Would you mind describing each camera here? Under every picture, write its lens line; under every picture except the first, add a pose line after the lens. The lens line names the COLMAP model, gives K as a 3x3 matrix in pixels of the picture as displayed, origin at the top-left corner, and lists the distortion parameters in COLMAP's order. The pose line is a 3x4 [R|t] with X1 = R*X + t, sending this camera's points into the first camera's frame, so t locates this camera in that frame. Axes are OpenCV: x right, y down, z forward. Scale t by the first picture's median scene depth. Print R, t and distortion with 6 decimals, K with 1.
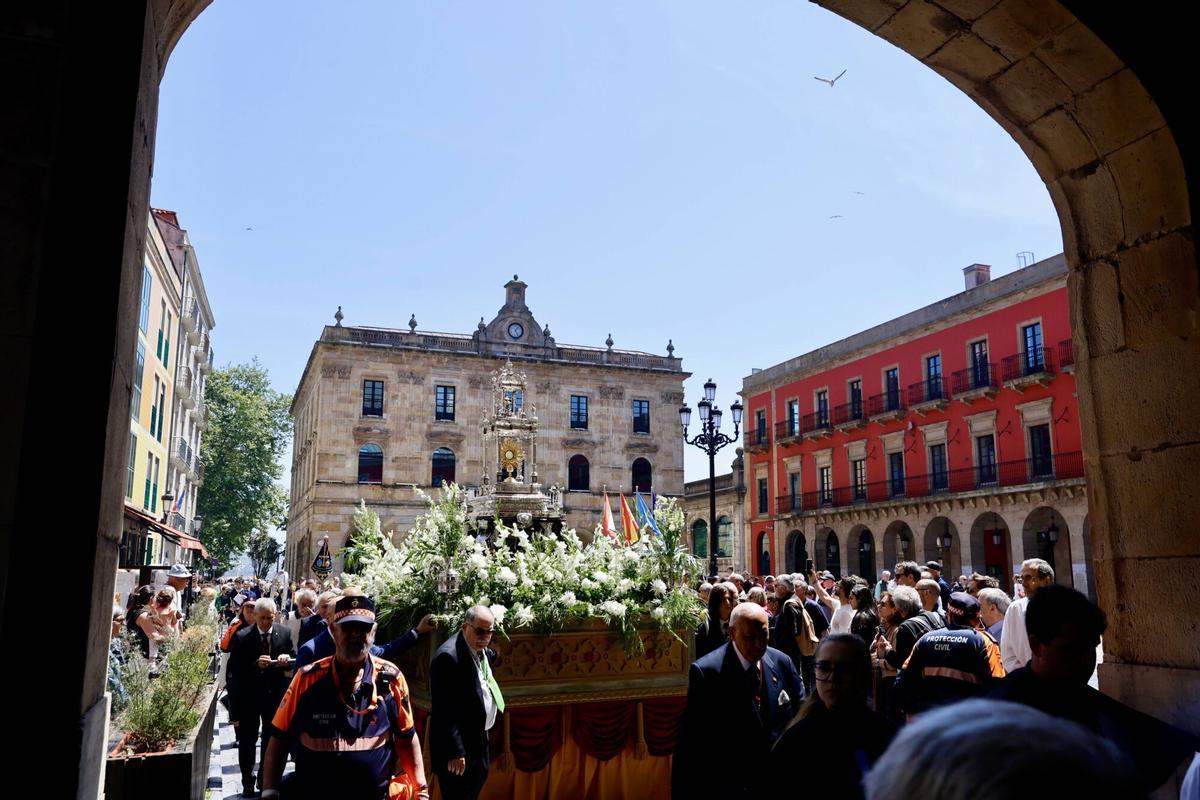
lens RADIAL K [[987.6, 0, 598.9], [0, 987.6, 395.3], [0, 0, 1]] dist [-0.037289, 0.039613]
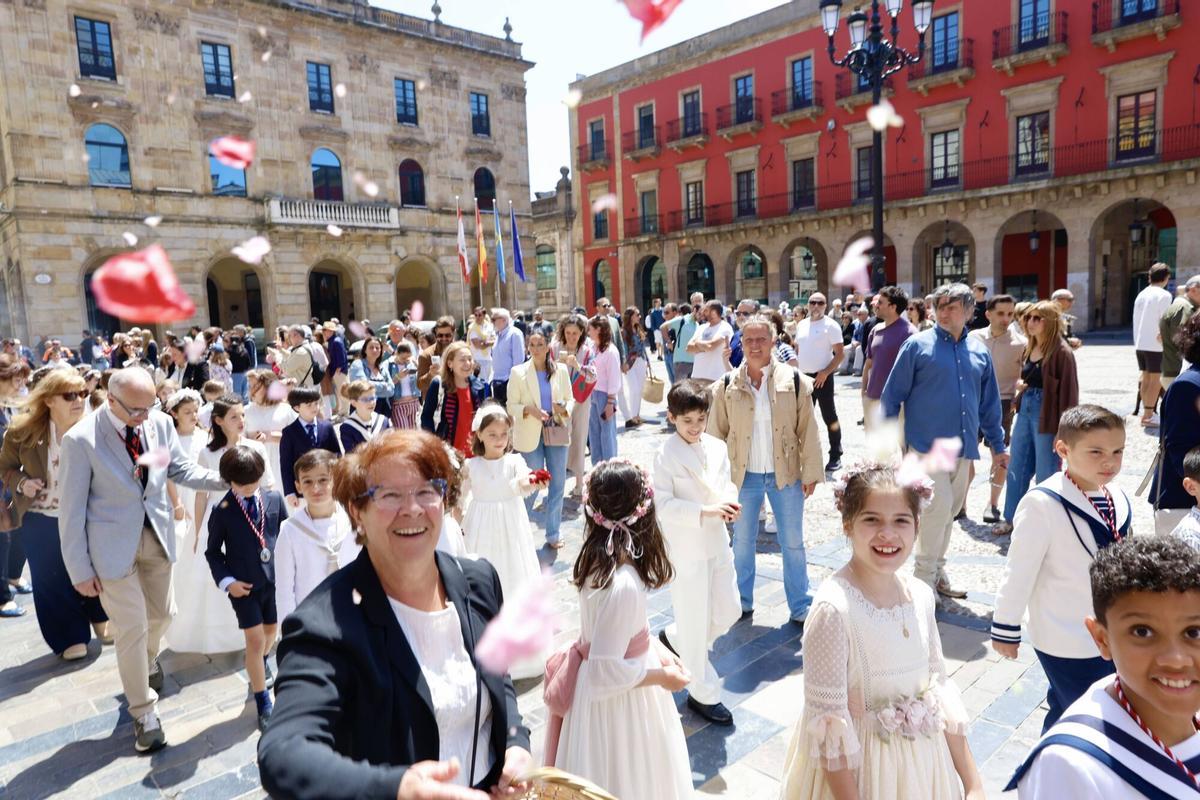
lens RADIAL K [[791.2, 0, 600.6], [0, 791.2, 396.7], [0, 0, 1]] dist [-0.008409, 0.009318]
pose [[0.921125, -0.082418, 0.380442, -0.137261], [-0.026660, 0.961678, 0.272883, 0.068133], [-0.388353, -0.261502, 0.883628, 0.358379]]
